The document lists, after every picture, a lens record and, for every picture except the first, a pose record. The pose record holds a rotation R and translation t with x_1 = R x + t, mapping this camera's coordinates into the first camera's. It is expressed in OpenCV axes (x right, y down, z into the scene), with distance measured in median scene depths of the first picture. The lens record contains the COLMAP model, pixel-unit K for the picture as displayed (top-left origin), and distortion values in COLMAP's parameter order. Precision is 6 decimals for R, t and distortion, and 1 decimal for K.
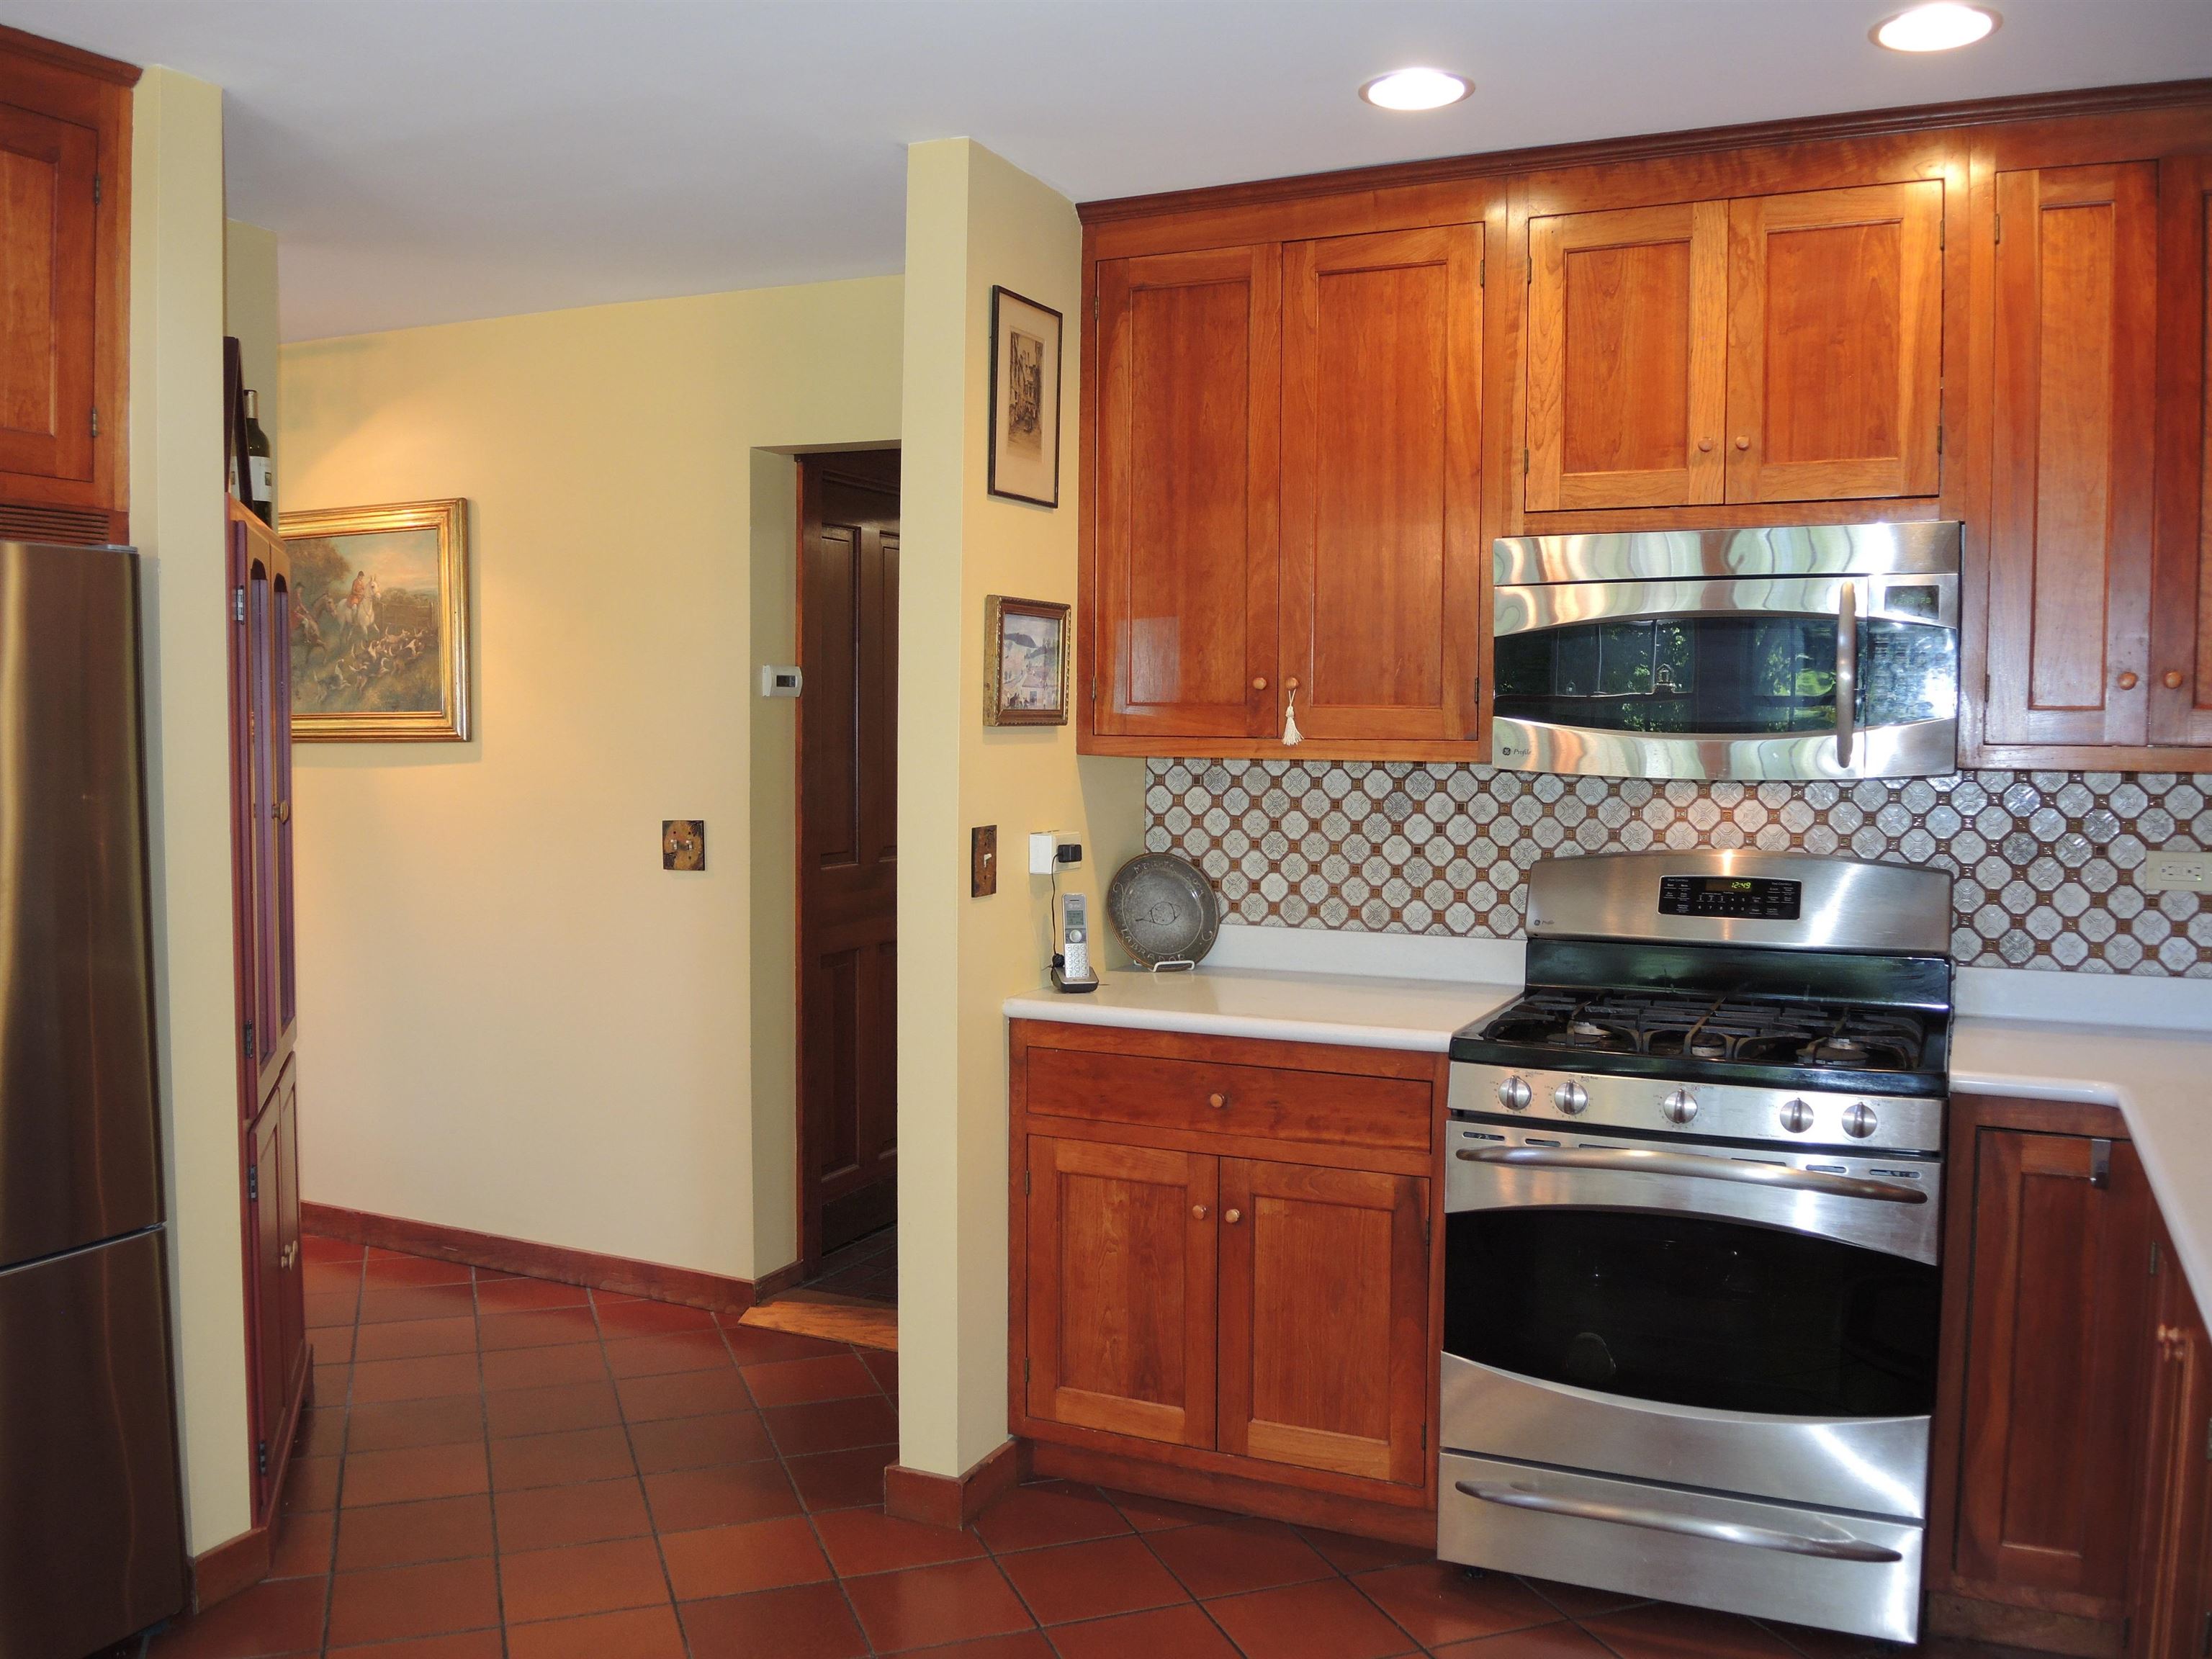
lens RADIAL K [[1858.4, 0, 1106.0], [0, 1858.4, 829.5], [0, 0, 1]] dist [-0.022531, -0.074062]
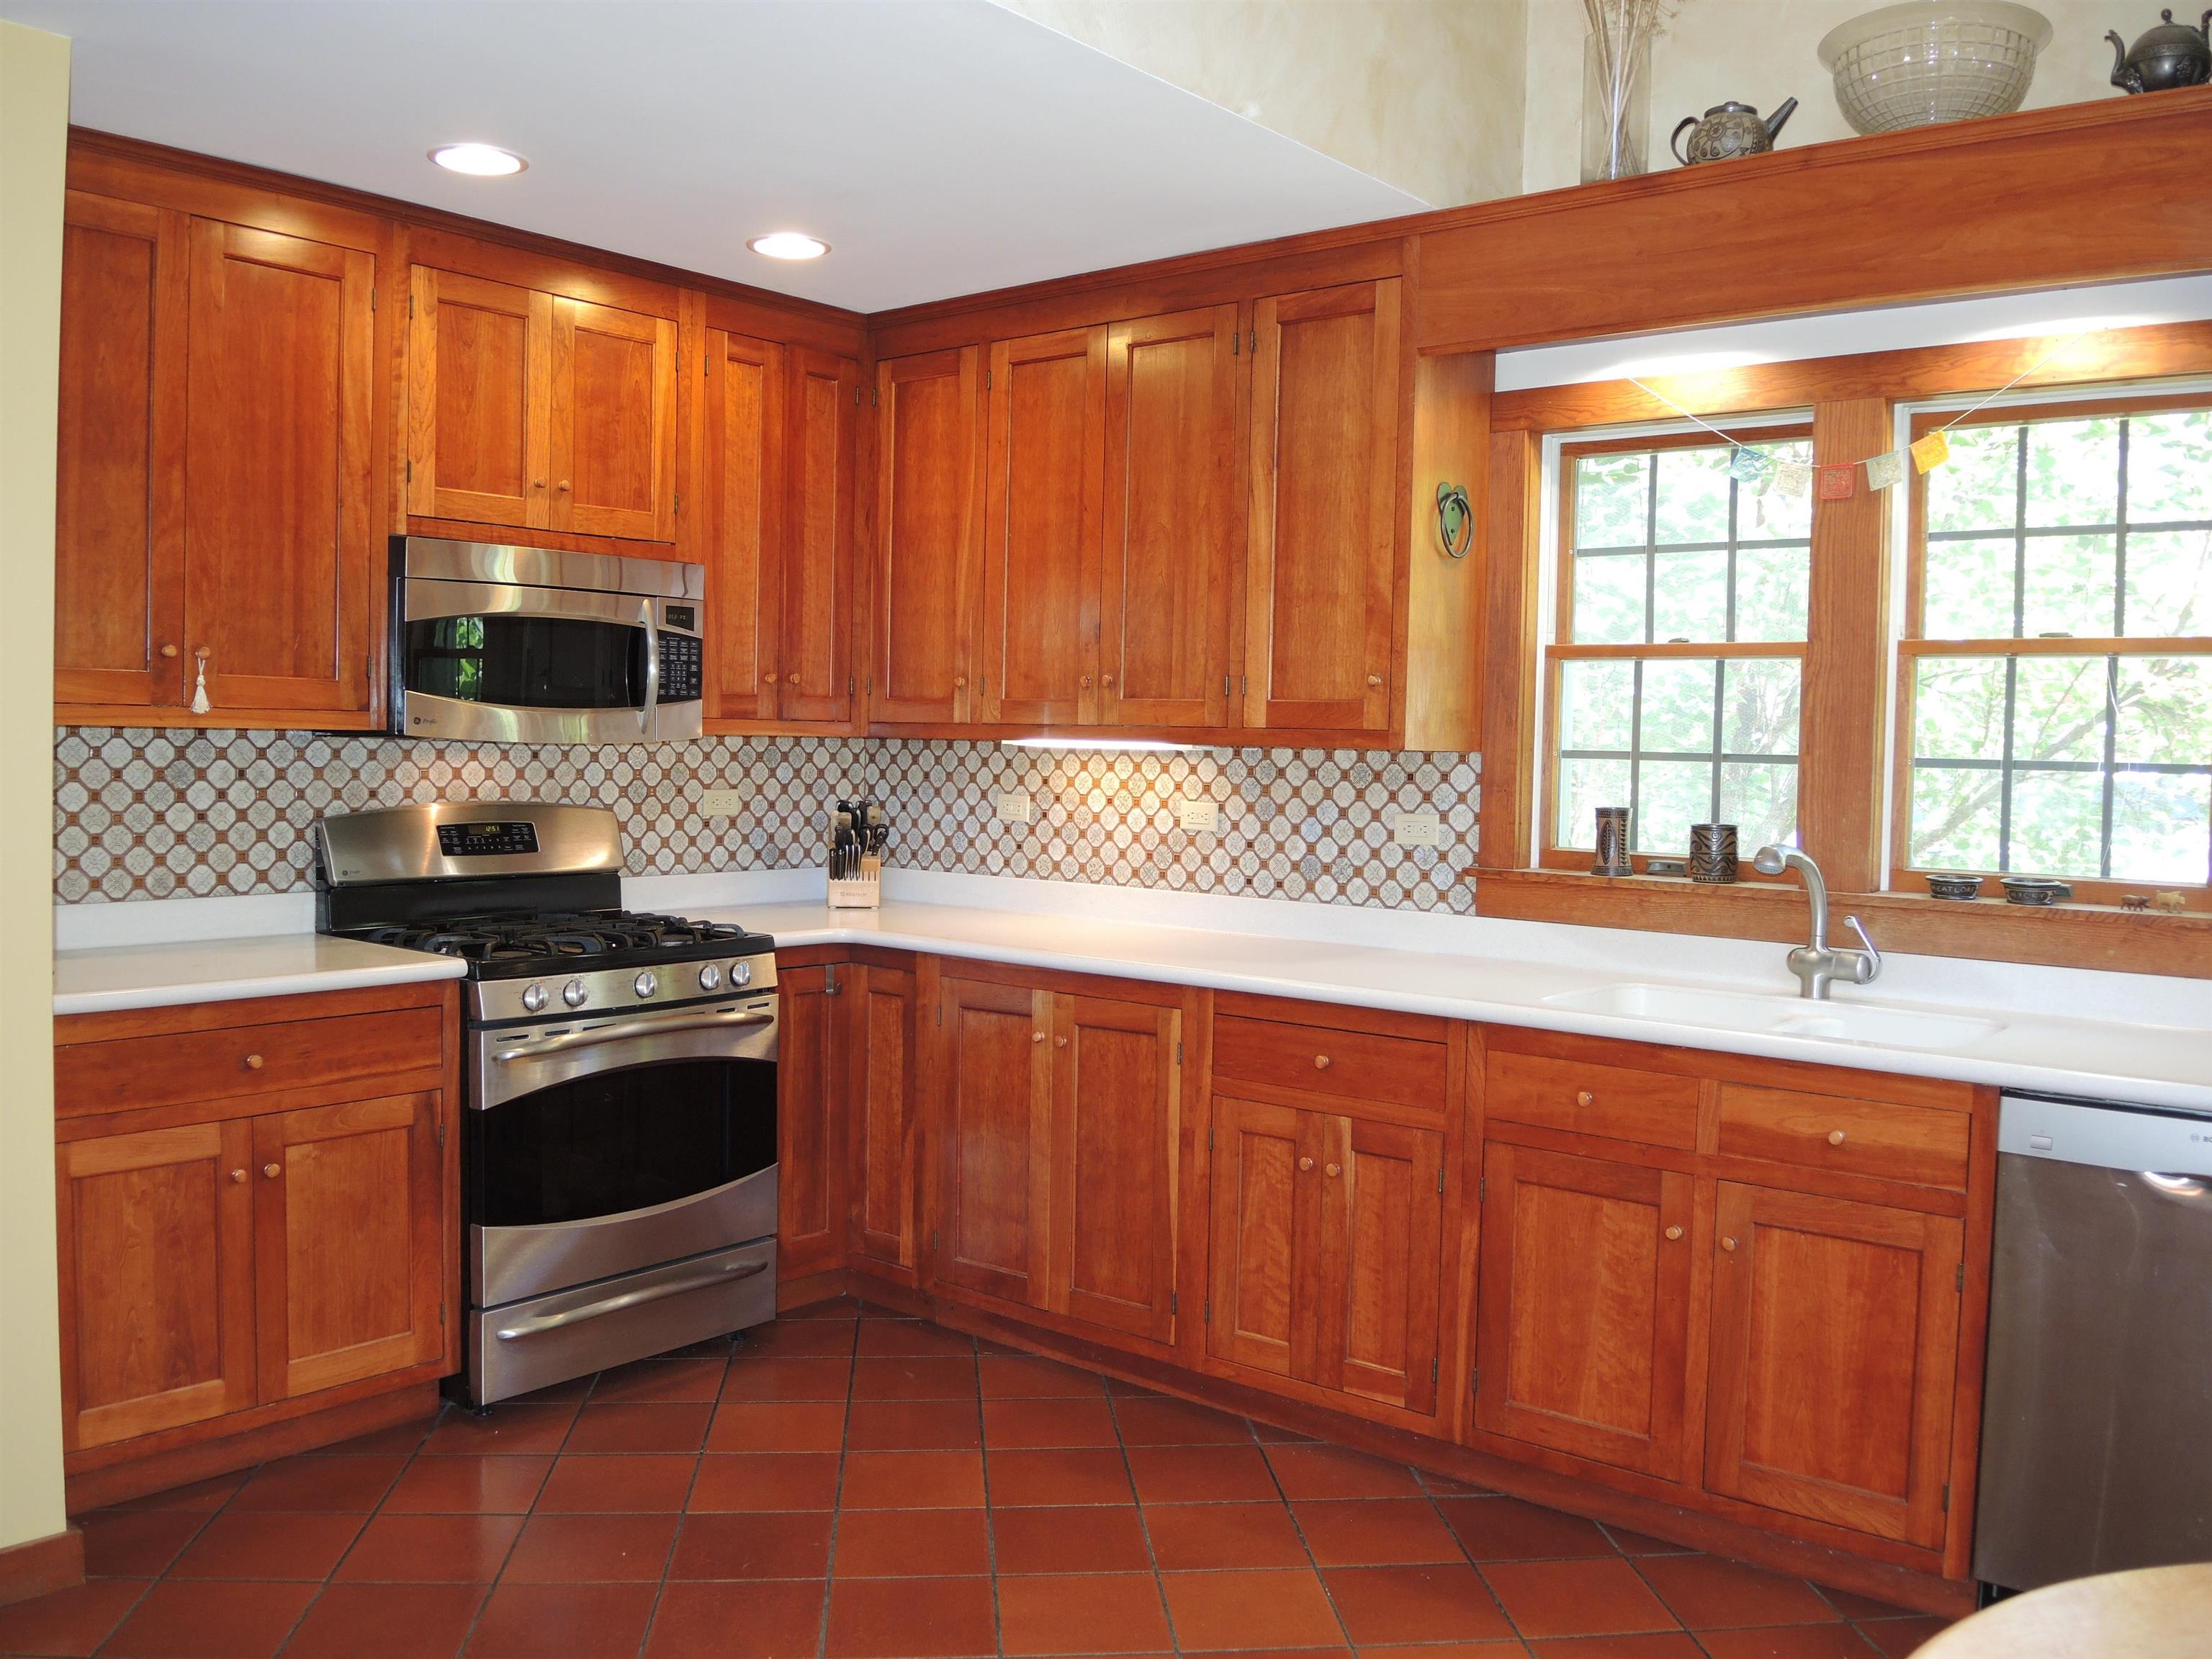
lens RADIAL K [[1858.4, 0, 1106.0], [0, 1858.4, 829.5], [0, 0, 1]] dist [-0.022531, -0.074062]
pose [[0.252771, -0.048661, 0.966302, -0.773580], [0.036045, 0.998515, 0.040854, -0.005660], [-0.966854, 0.024504, 0.254150, 0.281166]]
